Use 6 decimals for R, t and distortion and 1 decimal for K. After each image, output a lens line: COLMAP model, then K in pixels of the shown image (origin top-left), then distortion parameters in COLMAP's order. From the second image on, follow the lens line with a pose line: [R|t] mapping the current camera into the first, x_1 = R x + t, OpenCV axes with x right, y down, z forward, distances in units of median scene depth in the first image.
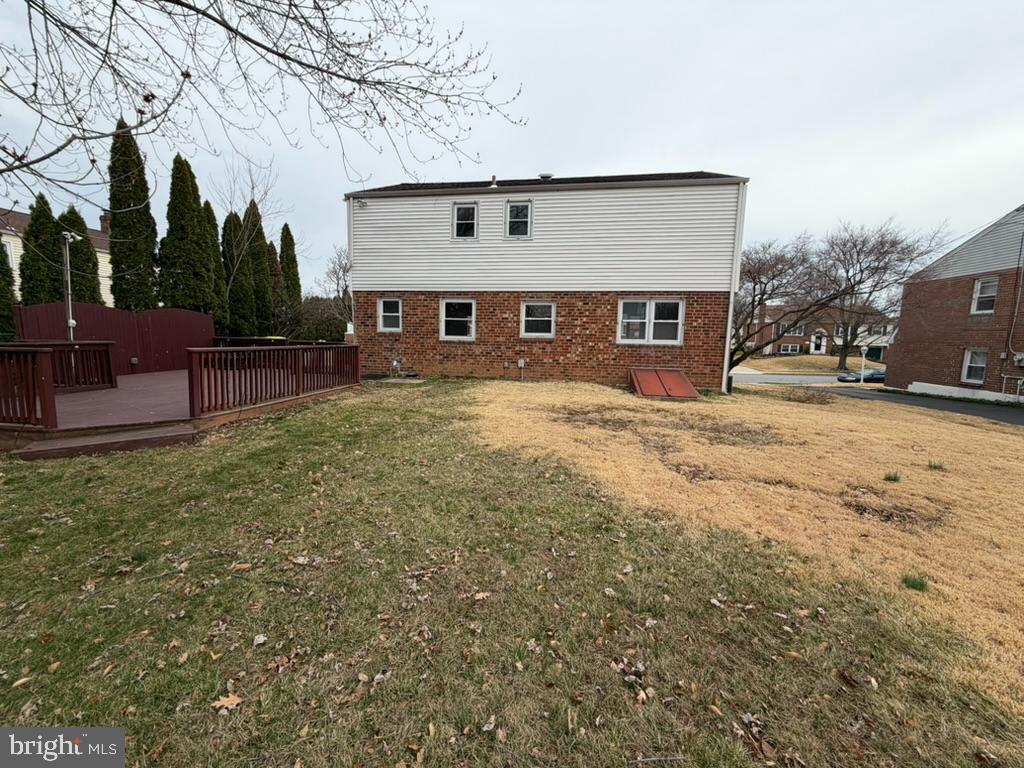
lens RADIAL K [[409.7, 0, 506.5], [0, 409.7, 382.4], [0, 0, 1]] dist [0.007114, -0.000447]
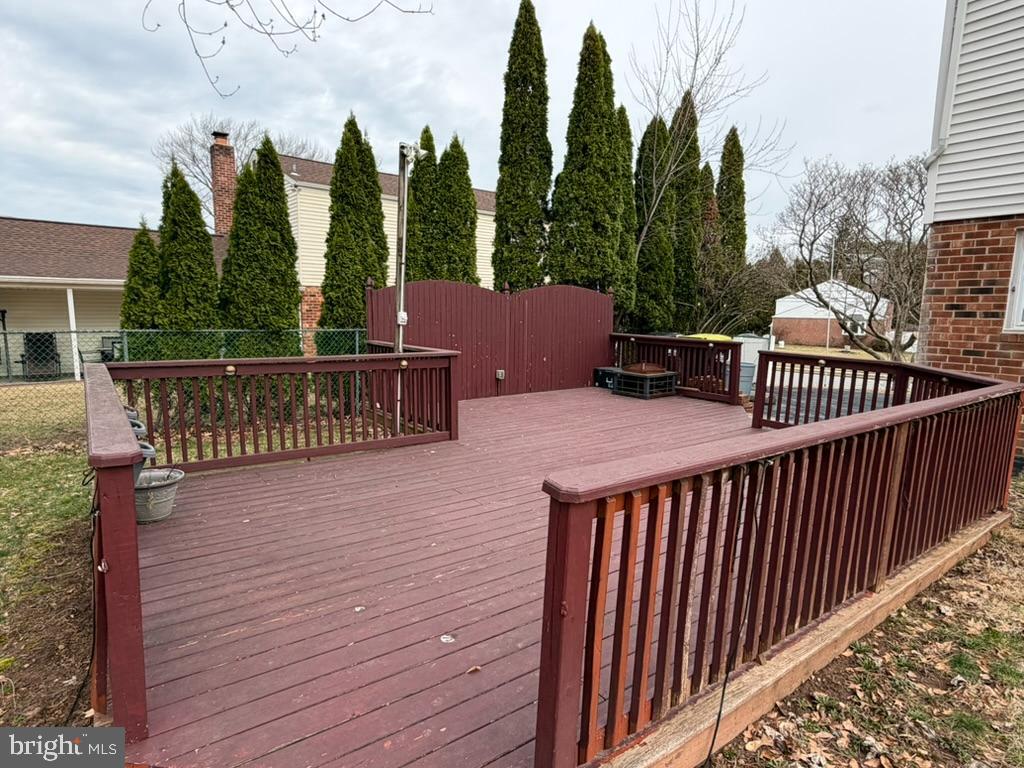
lens RADIAL K [[562.7, 0, 509.6], [0, 562.7, 388.2], [0, 0, 1]] dist [0.003704, -0.000386]
pose [[0.711771, 0.094254, -0.696059, -0.254717], [-0.084731, 0.995241, 0.048123, -0.058620], [0.697282, 0.024725, 0.716370, 0.335288]]
